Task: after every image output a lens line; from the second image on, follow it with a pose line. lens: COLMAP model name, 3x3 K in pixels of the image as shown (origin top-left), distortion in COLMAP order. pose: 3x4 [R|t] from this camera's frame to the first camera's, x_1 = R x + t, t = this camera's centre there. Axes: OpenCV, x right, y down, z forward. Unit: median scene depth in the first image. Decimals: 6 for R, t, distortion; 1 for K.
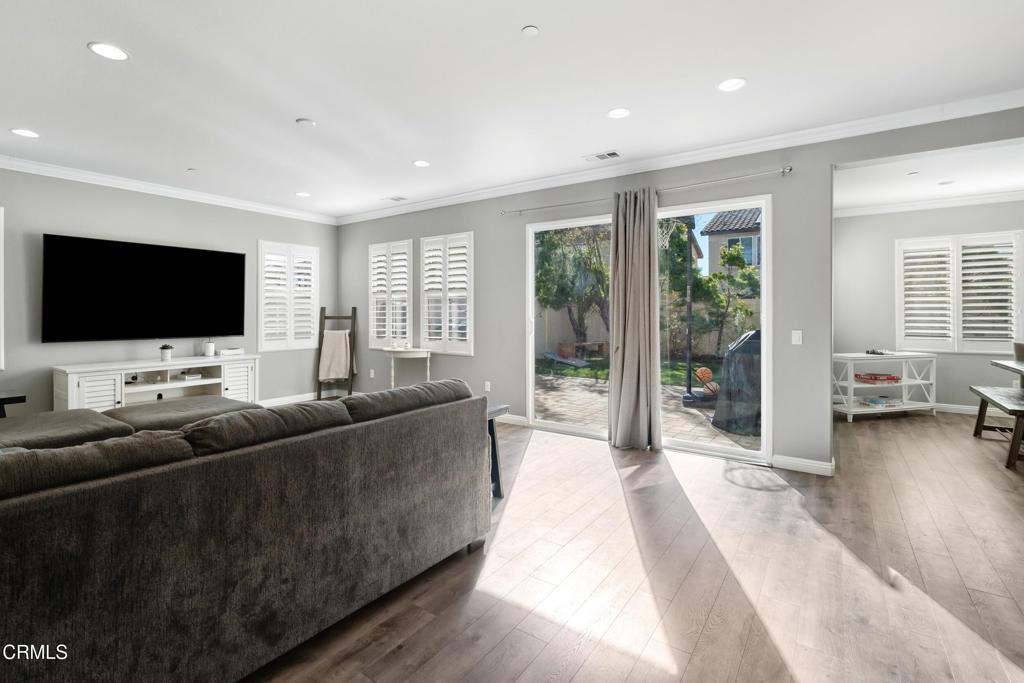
lens RADIAL K [[473.6, 0, 517.7], [0, 473.6, 305.8], [0, 0, 1]] dist [-0.000302, 0.000206]
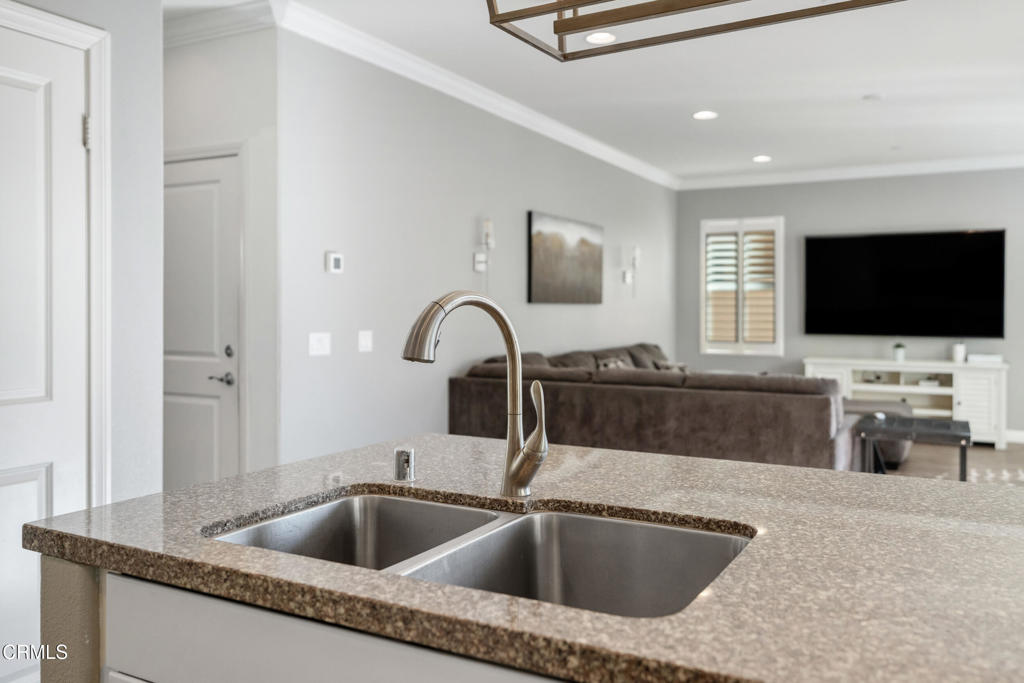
lens RADIAL K [[836.9, 0, 514.5], [0, 836.9, 289.6], [0, 0, 1]] dist [0.002830, -0.001633]
pose [[0.105257, -0.019267, -0.994258, 0.873742], [0.012245, 0.999762, -0.018078, 0.000431], [0.994370, -0.010272, 0.105468, 0.120842]]
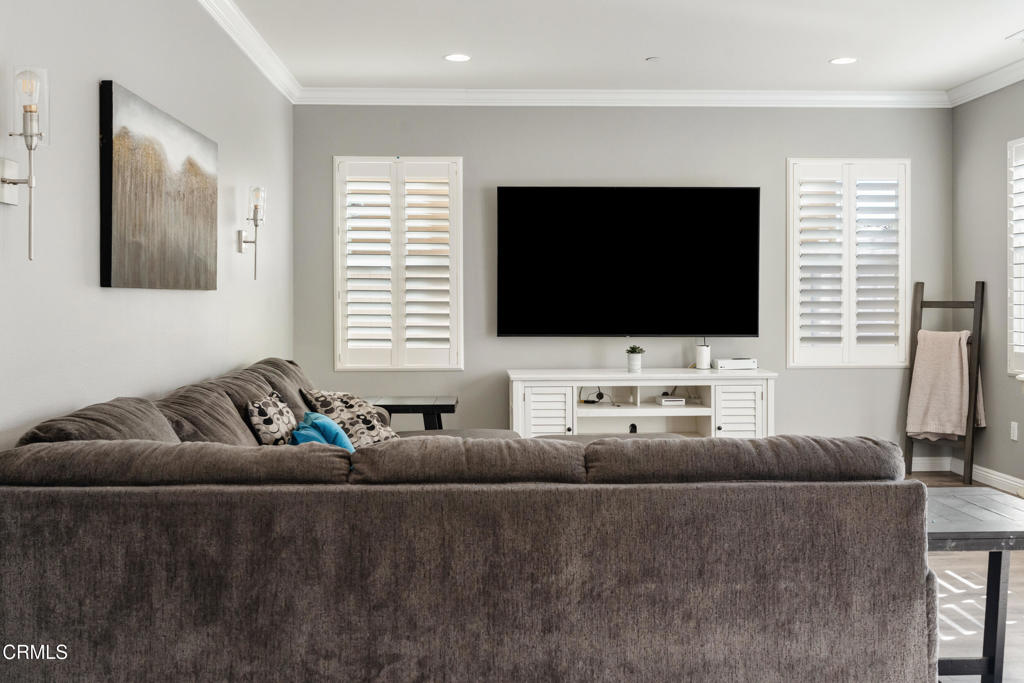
lens RADIAL K [[1016.4, 0, 511.0], [0, 1016.4, 292.9], [0, 0, 1]] dist [0.002411, 0.011458]
pose [[0.599005, -0.004249, -0.800734, 0.263629], [0.014645, 0.999877, 0.005650, 0.002514], [0.800611, -0.015111, 0.598993, 0.079313]]
